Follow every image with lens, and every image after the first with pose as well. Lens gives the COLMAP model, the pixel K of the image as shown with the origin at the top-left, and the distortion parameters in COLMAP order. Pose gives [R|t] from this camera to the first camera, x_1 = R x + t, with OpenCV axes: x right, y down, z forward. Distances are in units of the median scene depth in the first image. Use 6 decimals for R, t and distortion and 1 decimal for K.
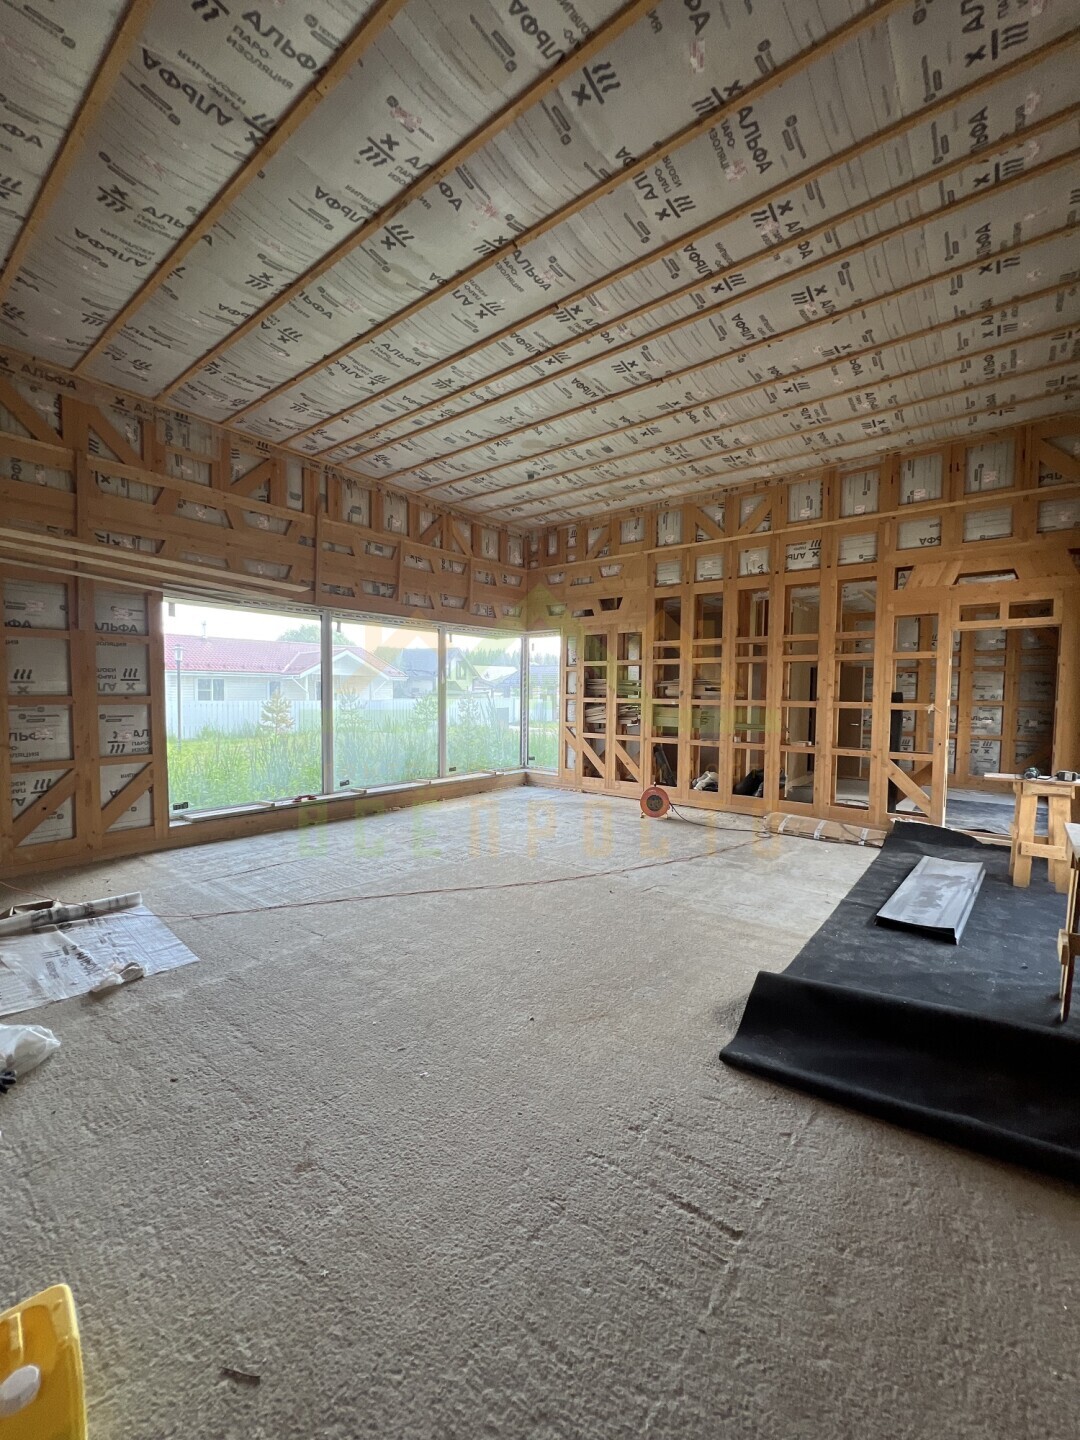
lens RADIAL K [[584.9, 0, 545.5], [0, 584.9, 723.1], [0, 0, 1]] dist [0.000557, 0.000669]
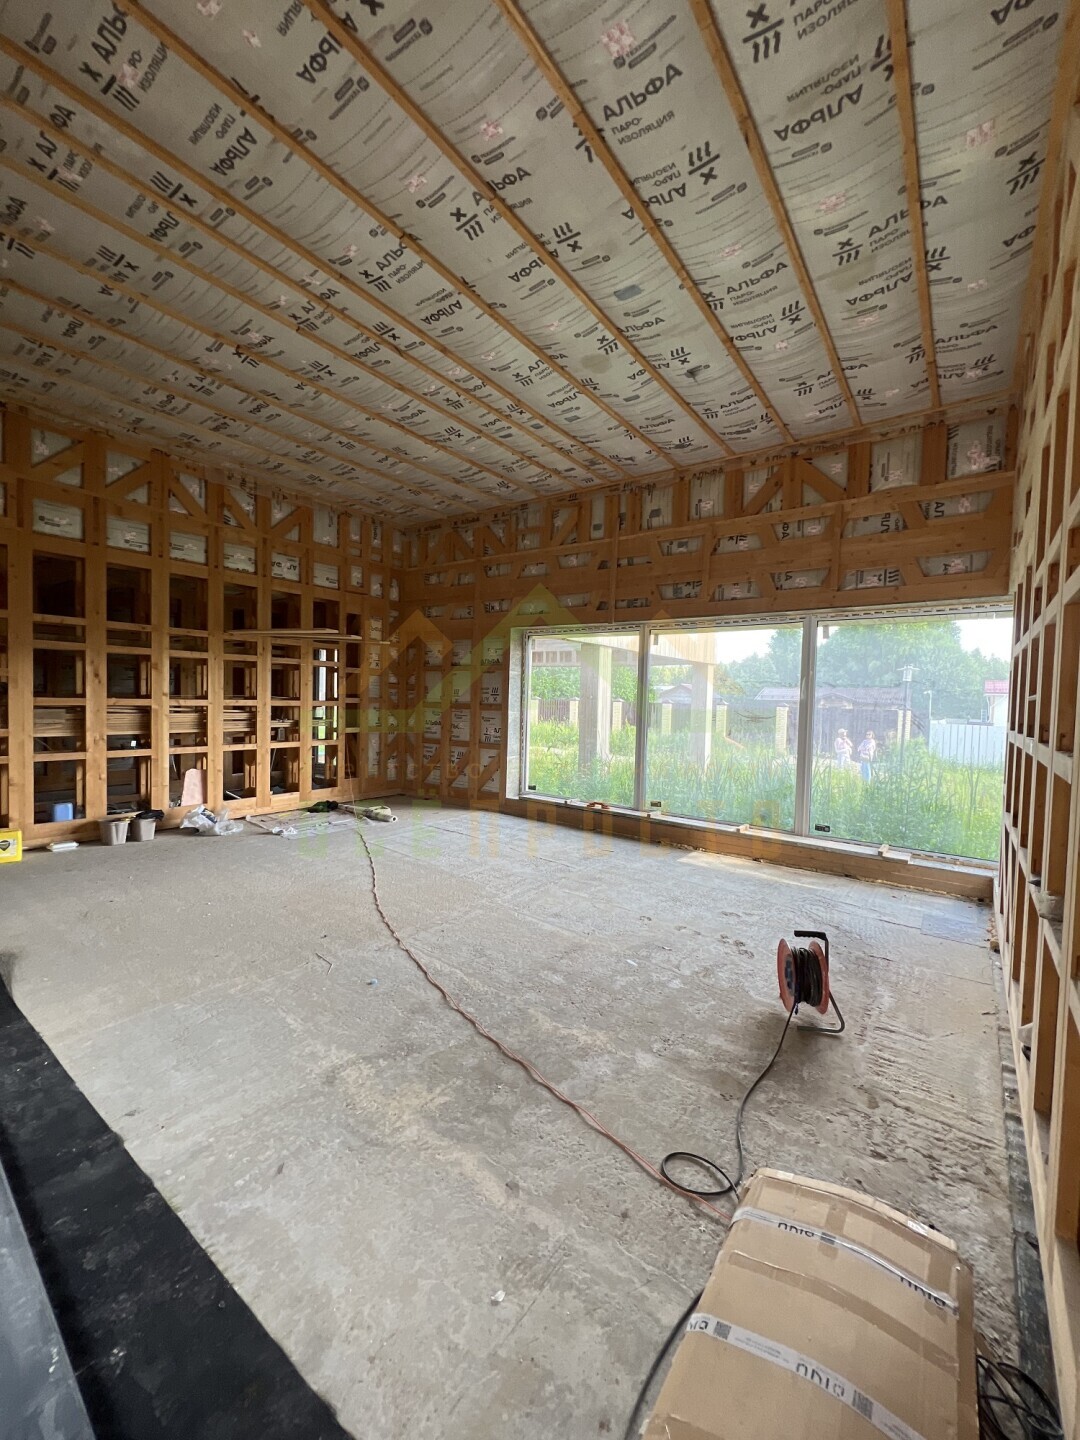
lens RADIAL K [[584.9, 0, 545.4], [0, 584.9, 721.2], [0, 0, 1]] dist [0.000557, 0.000669]
pose [[0.028256, 0.030729, -0.999128, 0.771231], [-0.082420, 0.996196, 0.028308, -0.055400], [0.996197, 0.081548, 0.030681, 1.028183]]
